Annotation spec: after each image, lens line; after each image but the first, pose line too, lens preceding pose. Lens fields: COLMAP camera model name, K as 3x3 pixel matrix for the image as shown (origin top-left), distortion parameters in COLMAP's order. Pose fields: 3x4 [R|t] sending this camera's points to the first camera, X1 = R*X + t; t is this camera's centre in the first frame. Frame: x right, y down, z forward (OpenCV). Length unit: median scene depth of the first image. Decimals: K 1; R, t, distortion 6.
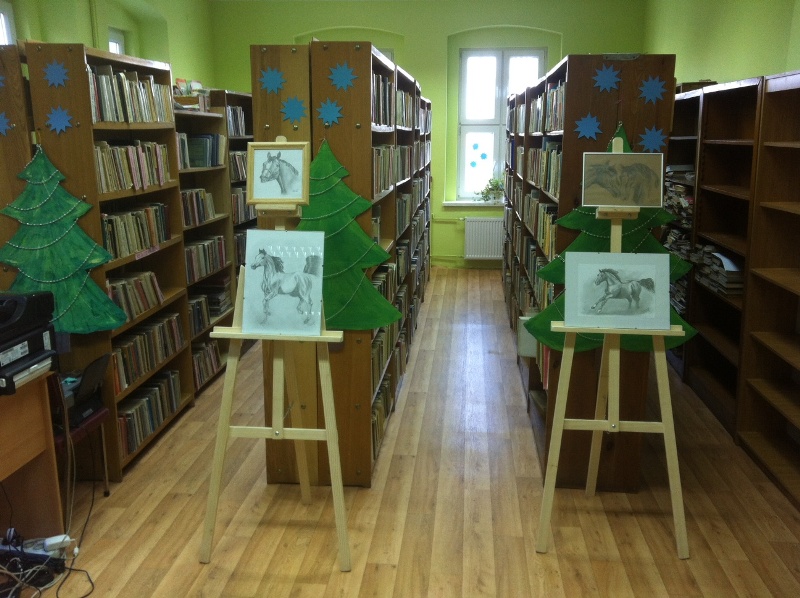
lens RADIAL K [[743.2, 0, 400.9], [0, 743.2, 300.5], [0, 0, 1]] dist [0.006869, 0.000000]
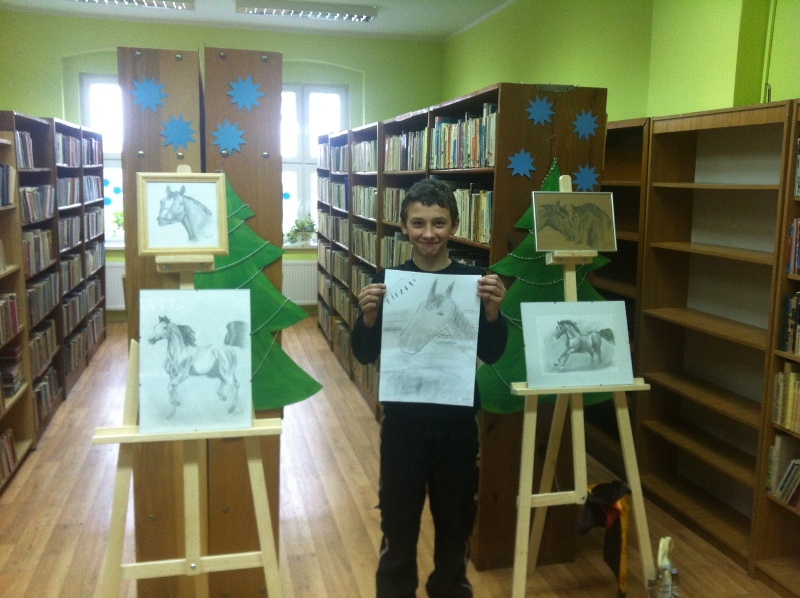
lens RADIAL K [[743.2, 0, 399.2], [0, 743.2, 294.6], [0, 0, 1]] dist [0.006869, 0.000000]
pose [[0.943313, -0.036033, 0.329943, -0.204836], [0.056367, 0.997041, -0.052269, -0.037889], [-0.327083, 0.067904, 0.942553, 0.222992]]
